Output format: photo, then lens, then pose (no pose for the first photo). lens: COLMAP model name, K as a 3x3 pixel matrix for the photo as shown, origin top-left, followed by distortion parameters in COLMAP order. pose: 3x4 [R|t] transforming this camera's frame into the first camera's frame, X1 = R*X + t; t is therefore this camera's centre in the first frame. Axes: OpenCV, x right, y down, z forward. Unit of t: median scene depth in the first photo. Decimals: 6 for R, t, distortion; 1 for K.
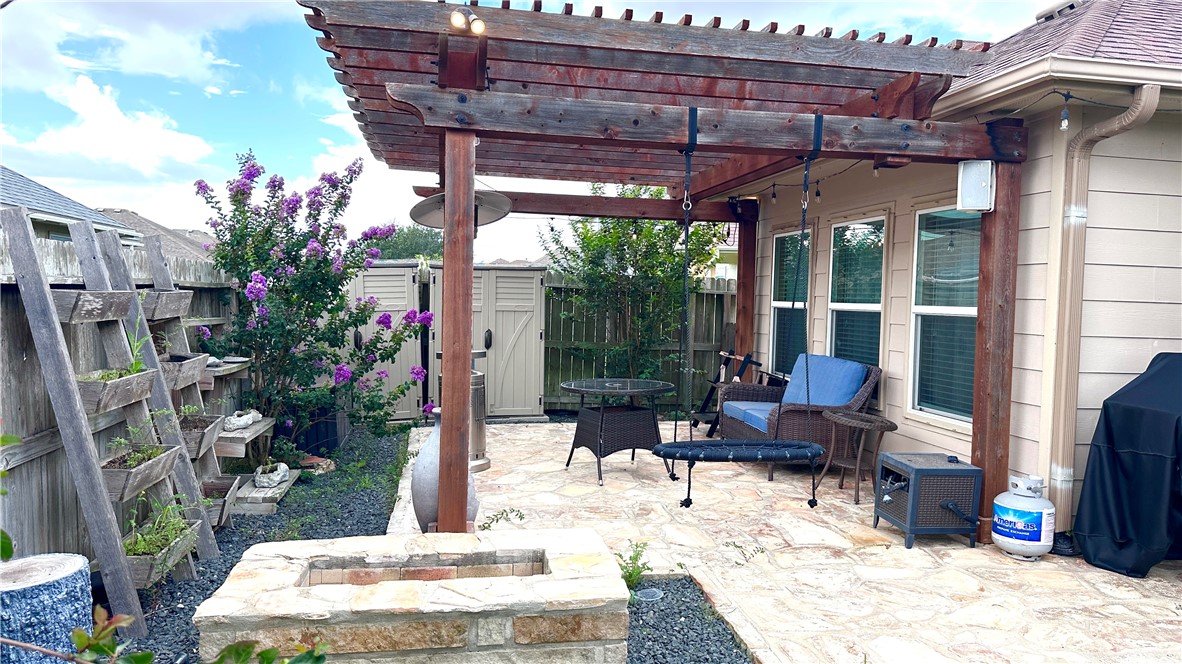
lens RADIAL K [[818.0, 0, 591.0], [0, 818.0, 334.1], [0, 0, 1]] dist [-0.001865, -0.001028]
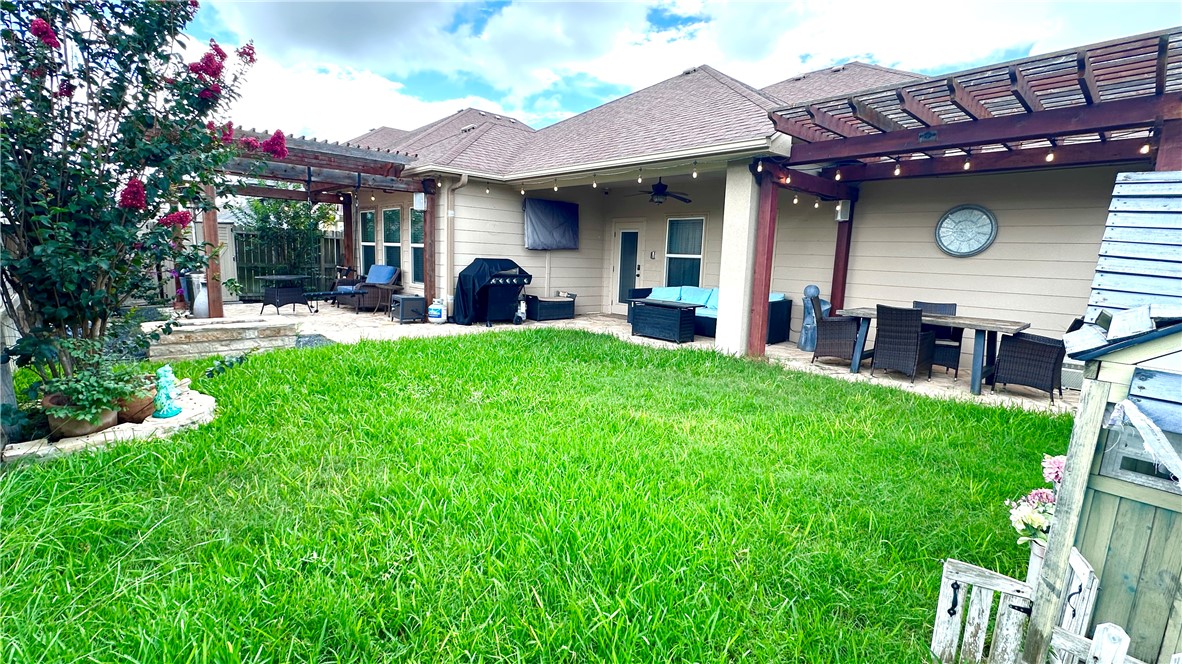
lens RADIAL K [[531.9, 0, 586.2], [0, 531.9, 336.0], [0, 0, 1]] dist [-0.002200, -0.000132]
pose [[0.846848, -0.073907, 0.526675, -0.061953], [0.008503, 0.992052, 0.125540, 0.062312], [-0.531767, -0.101835, 0.840746, -0.958256]]
